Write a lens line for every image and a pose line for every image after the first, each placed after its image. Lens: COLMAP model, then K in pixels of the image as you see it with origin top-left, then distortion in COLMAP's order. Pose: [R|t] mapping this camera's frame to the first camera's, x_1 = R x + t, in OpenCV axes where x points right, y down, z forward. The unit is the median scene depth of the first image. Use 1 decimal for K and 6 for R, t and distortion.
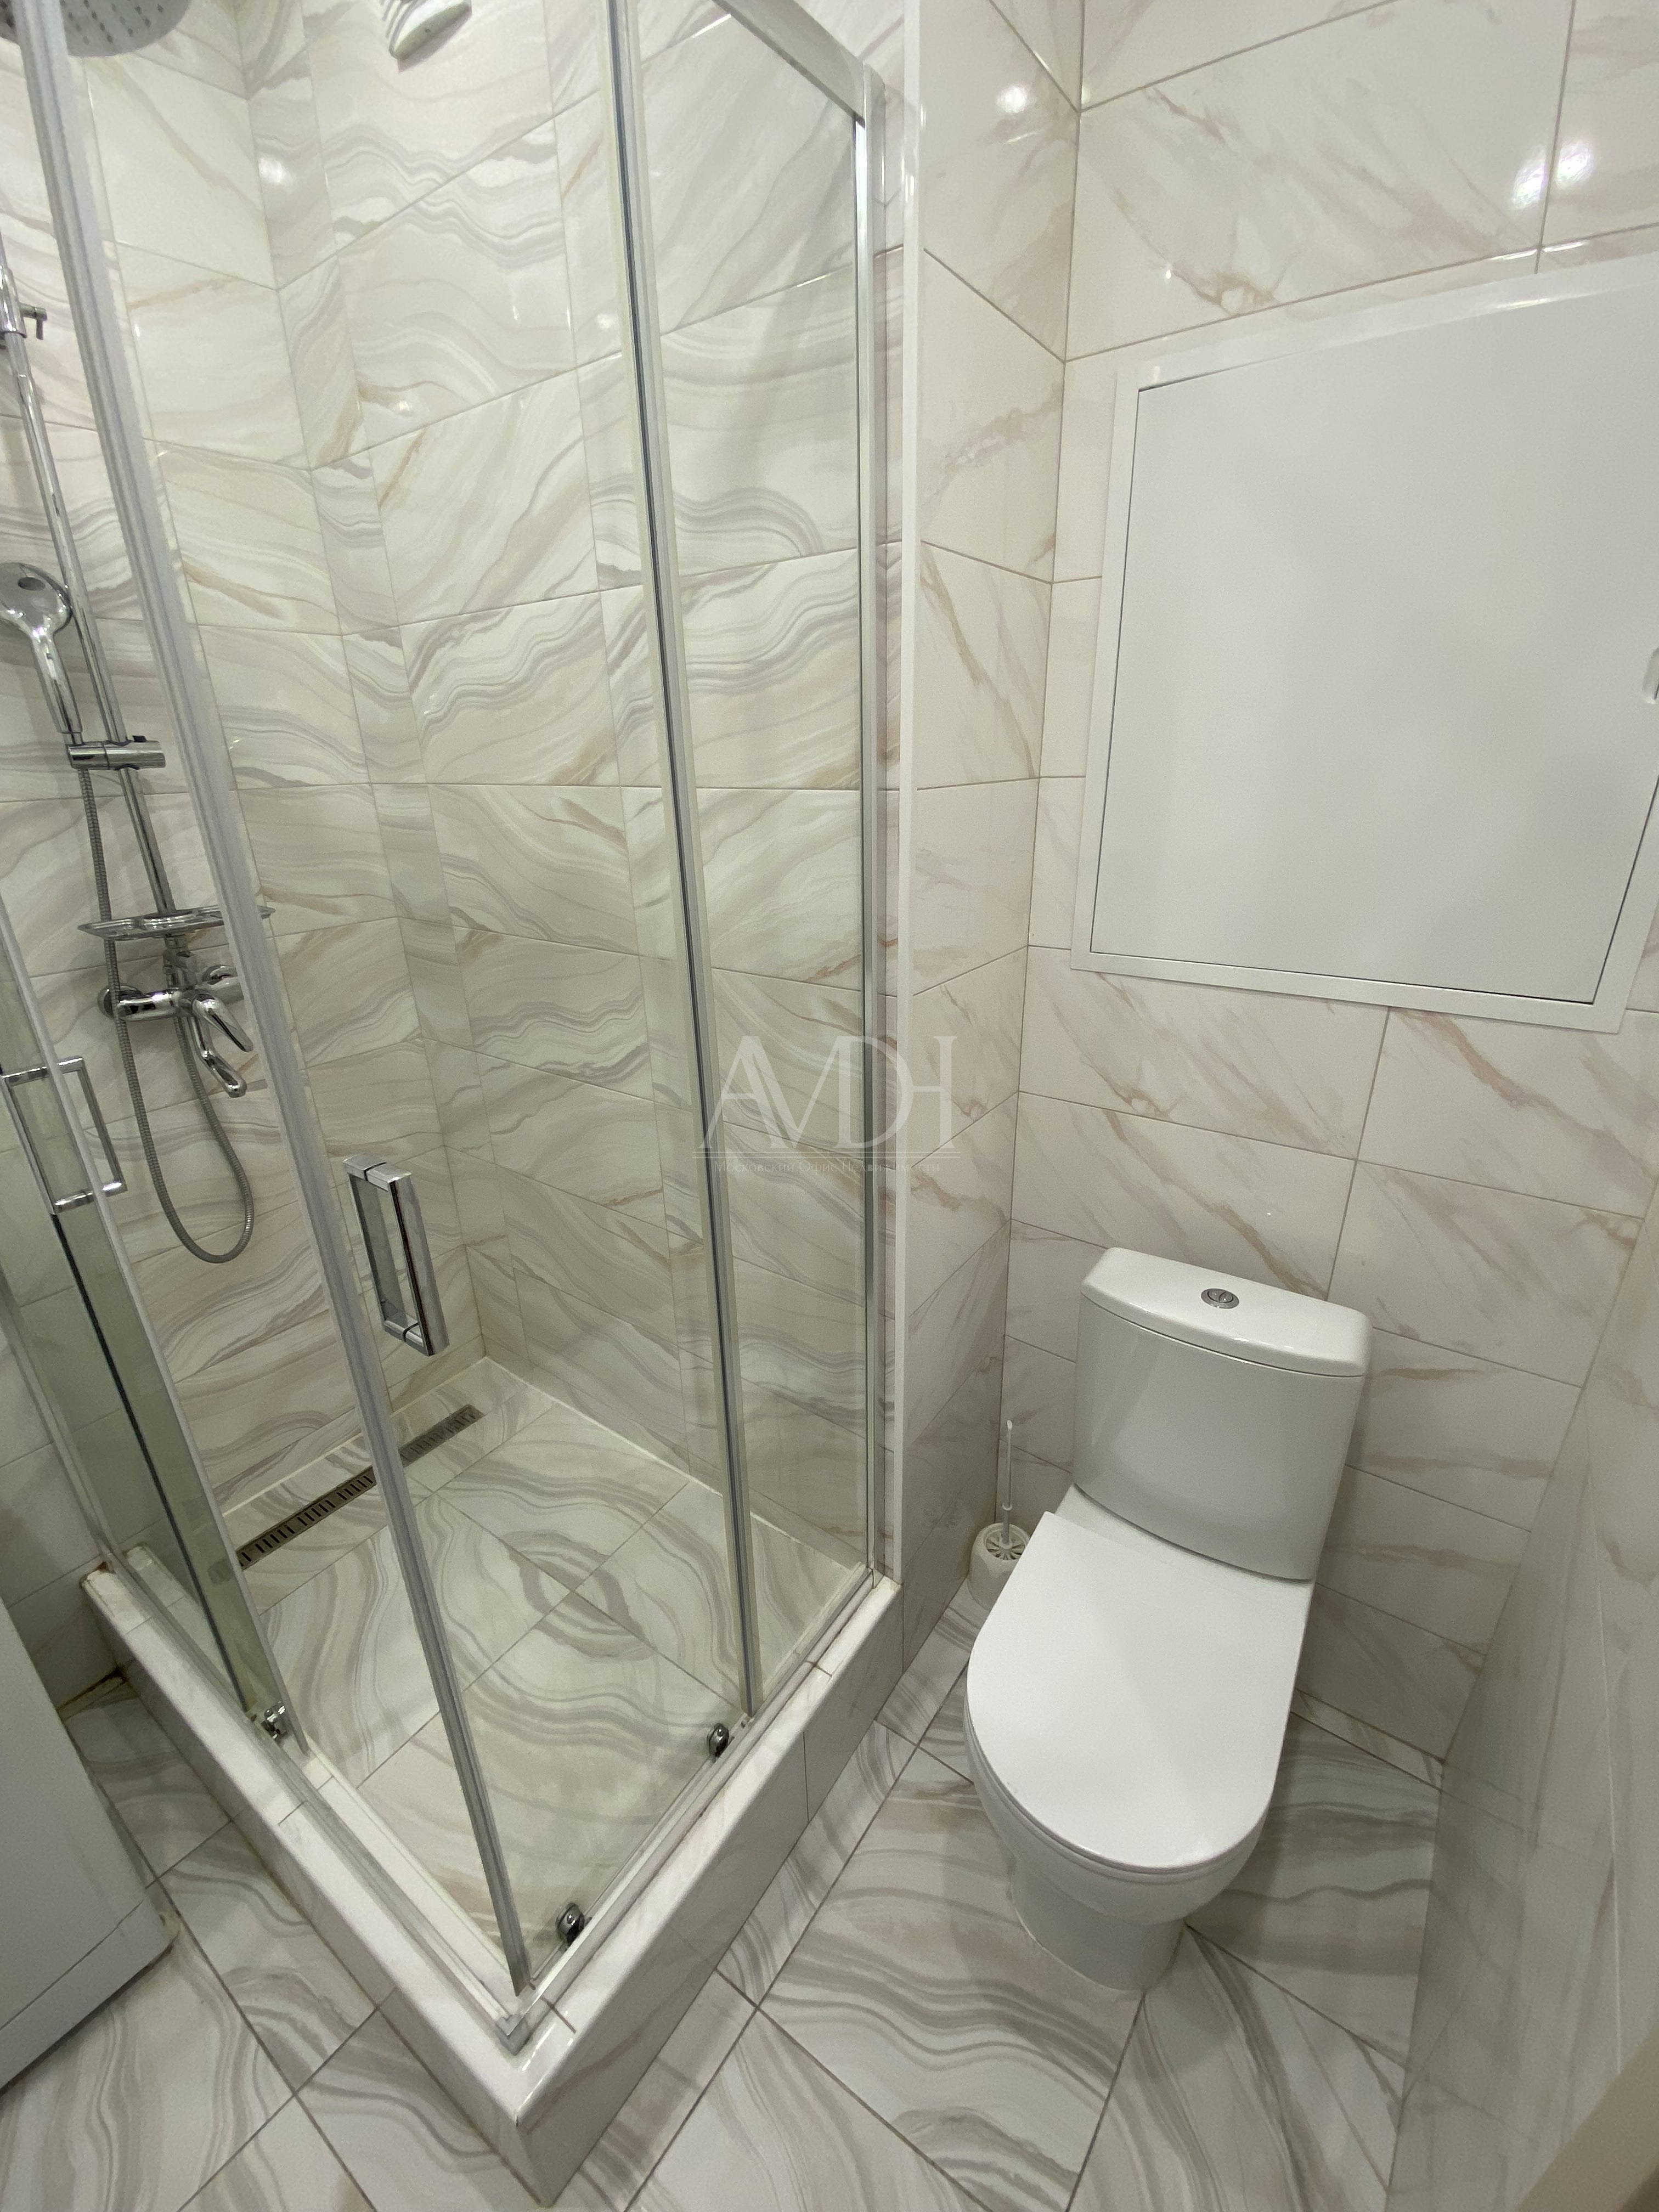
lens RADIAL K [[891.9, 0, 840.3], [0, 891.9, 1105.3], [0, 0, 1]] dist [0.009800, -0.015629]
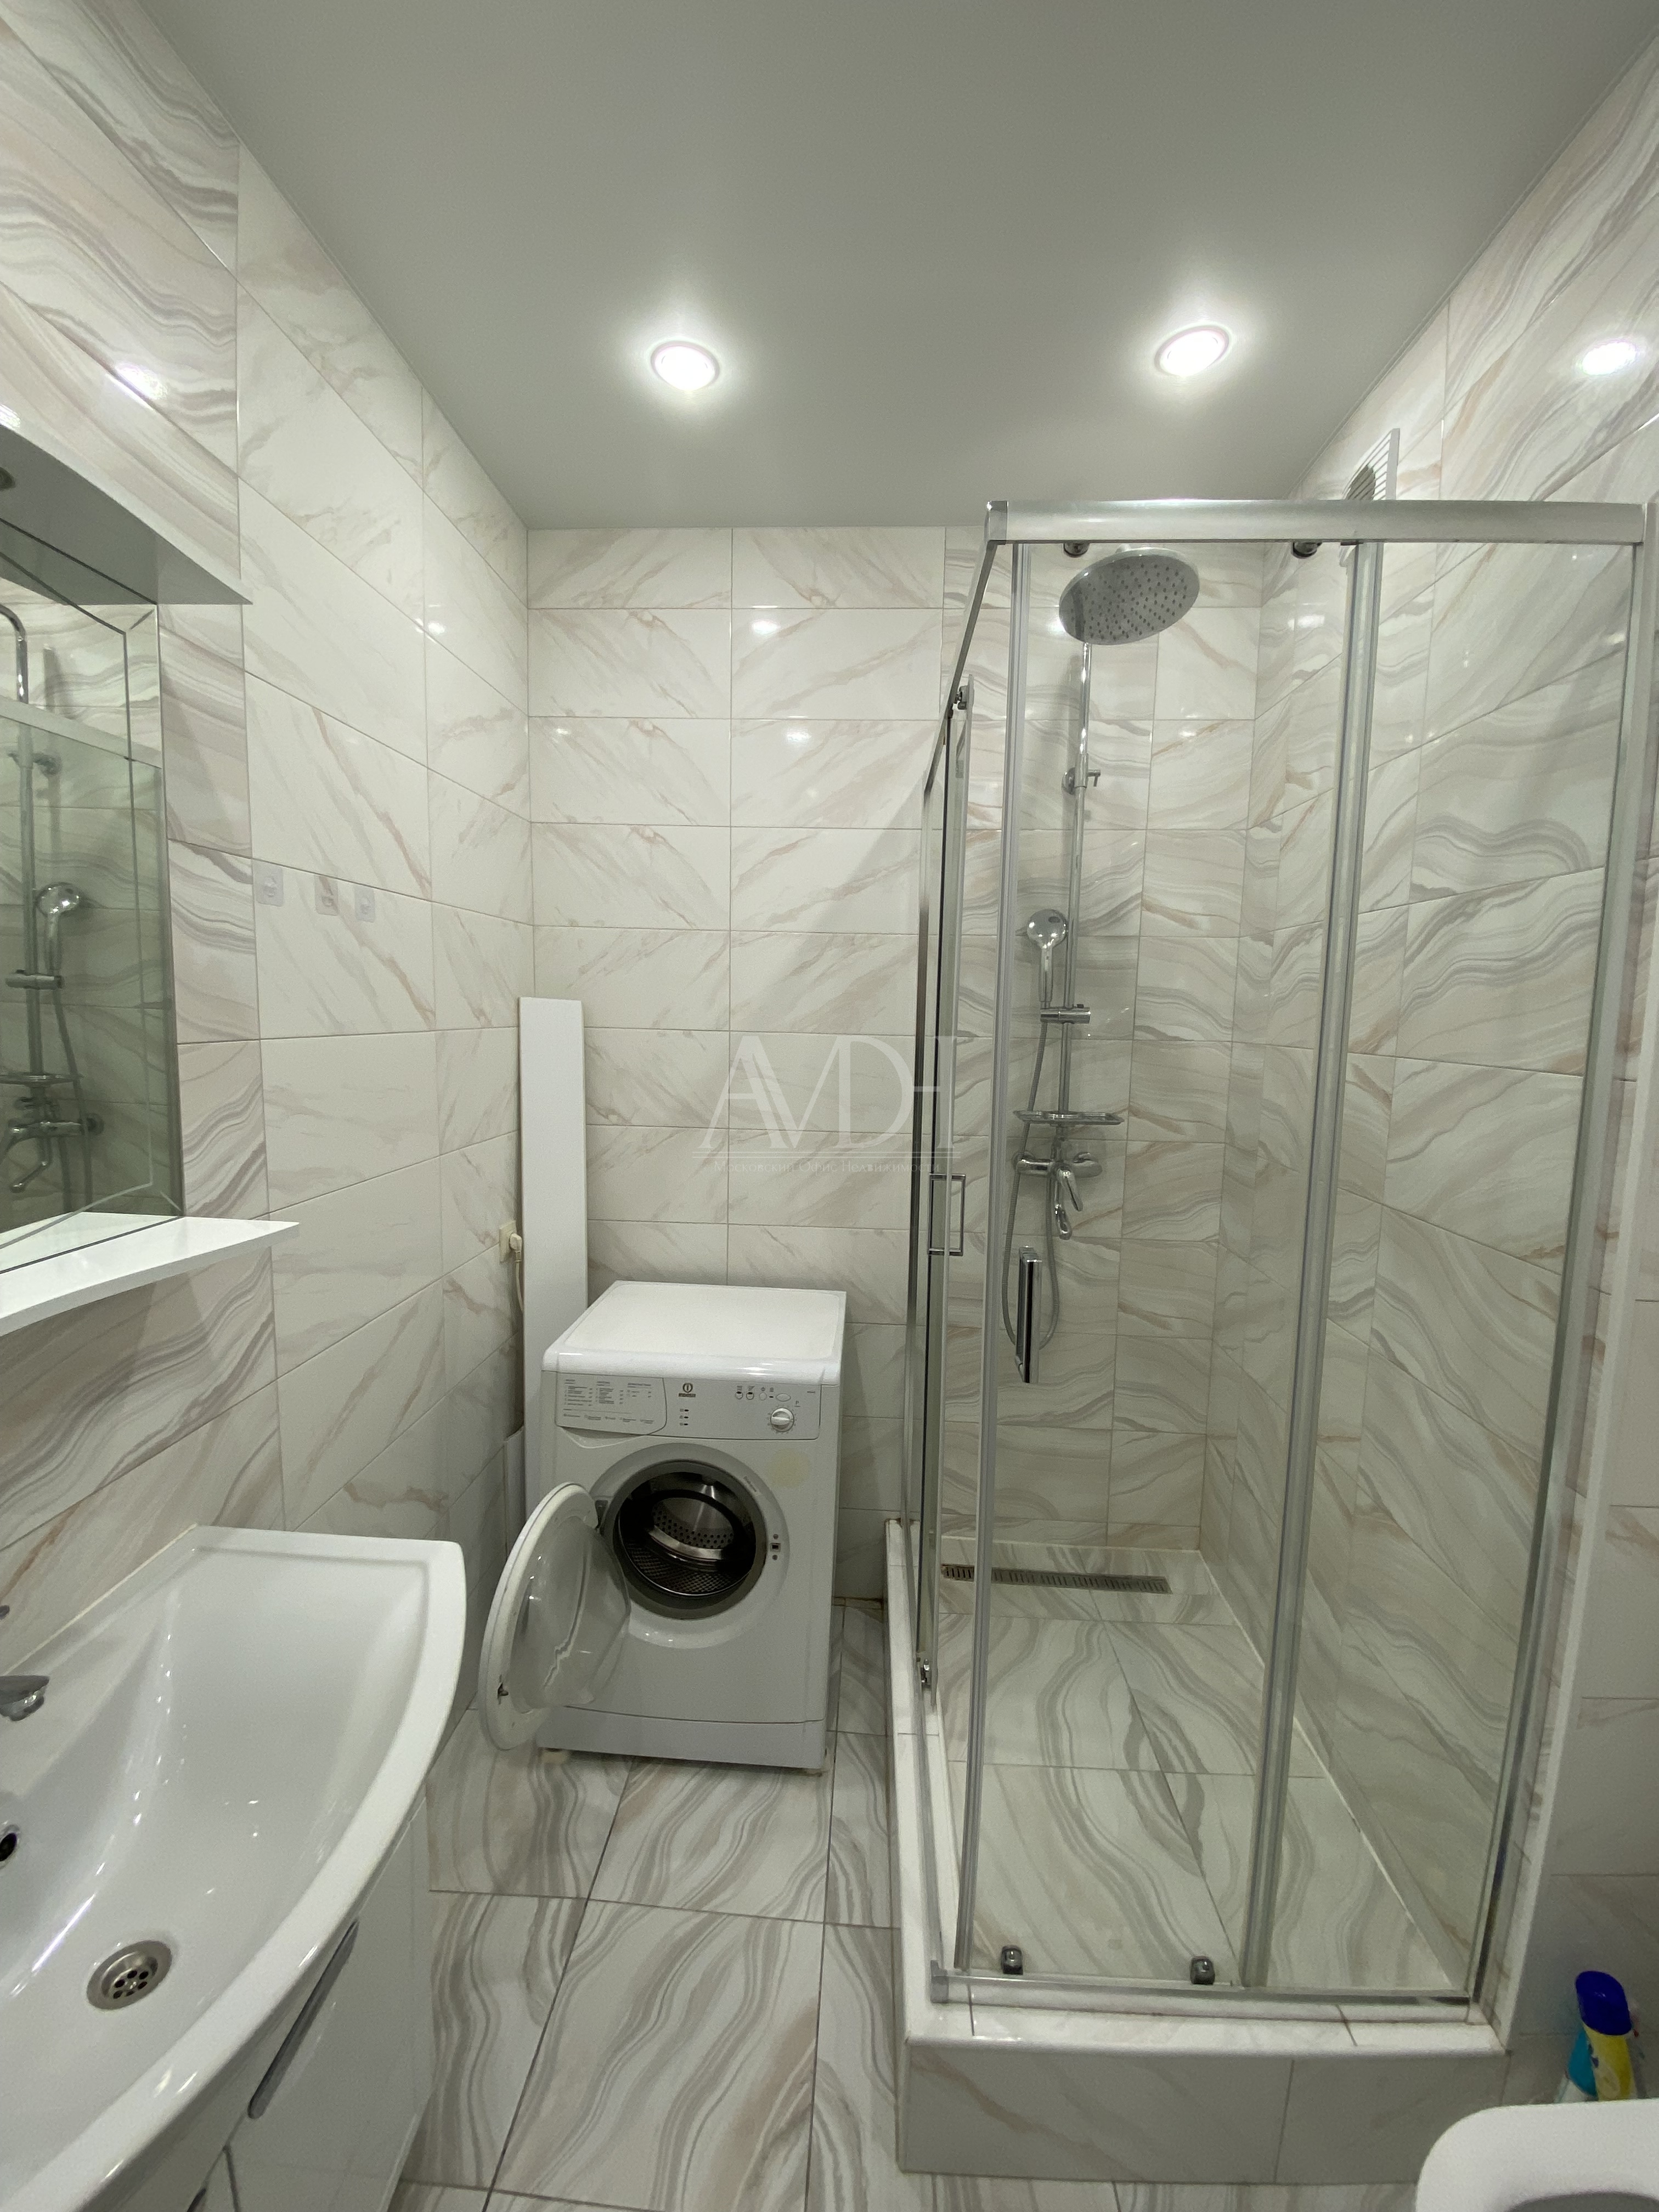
lens RADIAL K [[888.5, 0, 829.4], [0, 888.5, 1101.2], [0, 0, 1]] dist [0.029089, -0.023286]
pose [[0.532383, 0.117058, -0.838371, 0.334602], [-0.341122, 0.936084, -0.085918, 0.037945], [0.774729, 0.331728, 0.538287, -0.151844]]
